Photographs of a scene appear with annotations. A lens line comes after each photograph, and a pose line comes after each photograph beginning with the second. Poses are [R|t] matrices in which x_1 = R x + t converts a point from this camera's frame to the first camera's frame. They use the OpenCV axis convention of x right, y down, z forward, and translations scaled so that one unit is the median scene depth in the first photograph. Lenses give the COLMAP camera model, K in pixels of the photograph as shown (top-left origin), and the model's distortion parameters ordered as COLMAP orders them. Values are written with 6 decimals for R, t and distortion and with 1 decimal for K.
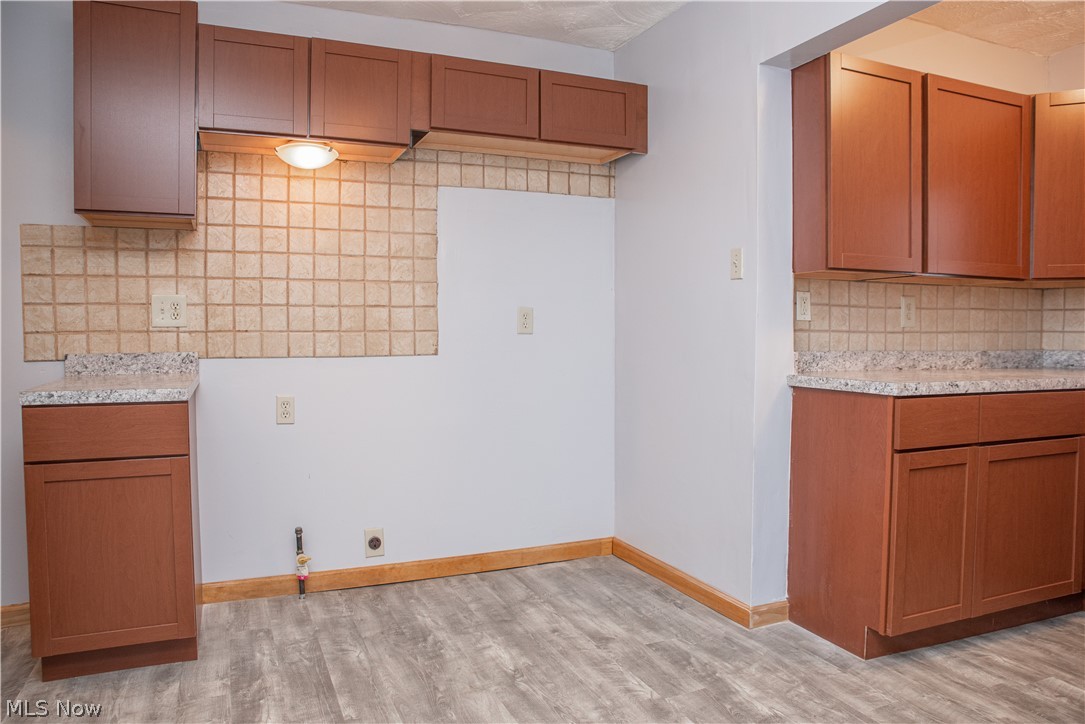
lens RADIAL K [[755.7, 0, 542.5], [0, 755.7, 362.0], [0, 0, 1]] dist [-0.130661, 0.094379]
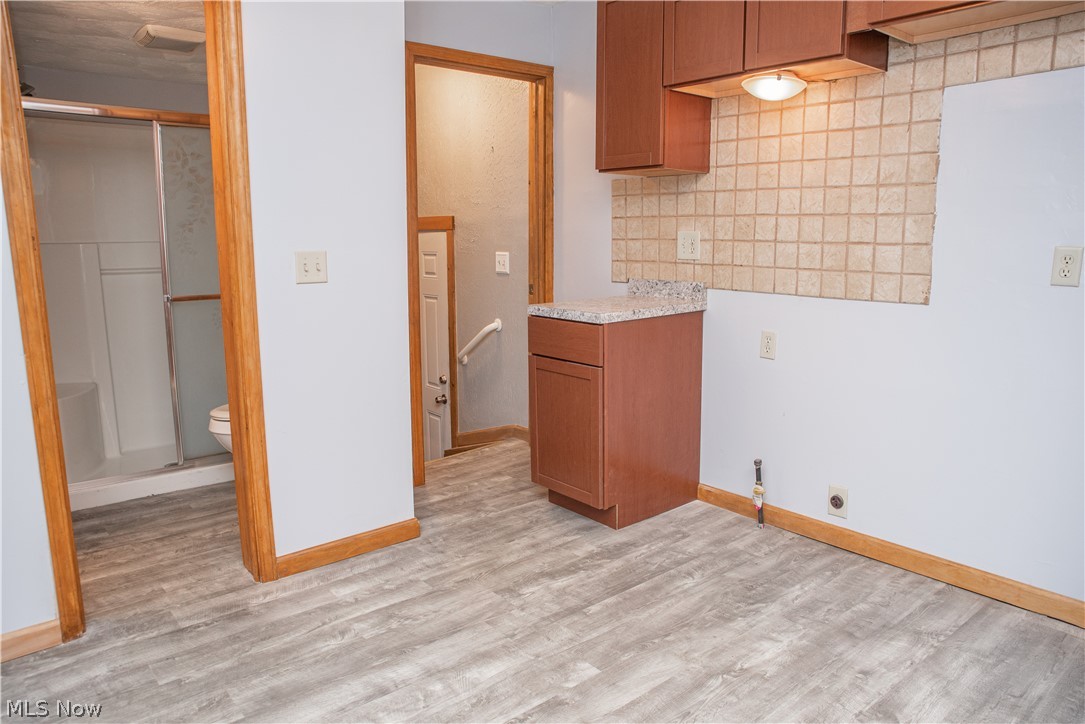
lens RADIAL K [[741.0, 0, 542.5], [0, 741.0, 362.0], [0, 0, 1]] dist [-0.118690, 0.082096]
pose [[0.286622, 0.164684, -0.943783, 0.520796], [-0.037068, 0.986284, 0.160843, -0.062887], [0.957326, -0.011117, 0.288795, 0.416528]]
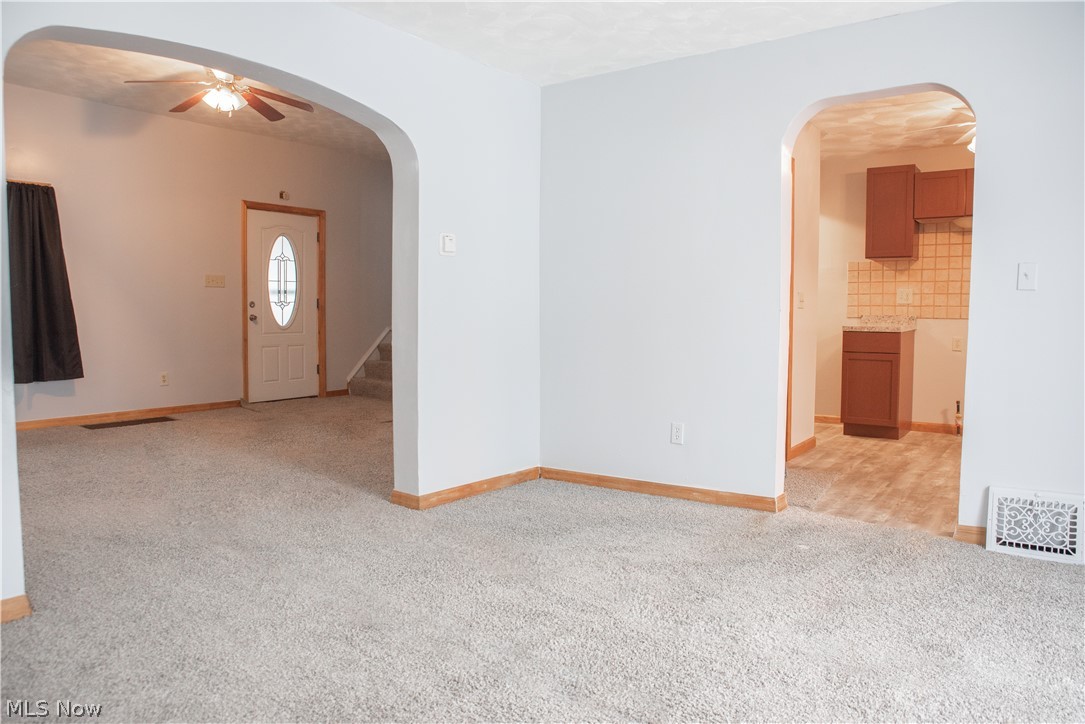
lens RADIAL K [[741.0, 0, 542.5], [0, 741.0, 362.0], [0, 0, 1]] dist [-0.118690, 0.082096]
pose [[0.510032, 0.061154, -0.857979, 0.792207], [-0.040210, 0.998074, 0.047237, 0.066198], [0.859215, 0.010407, 0.511508, -1.025132]]
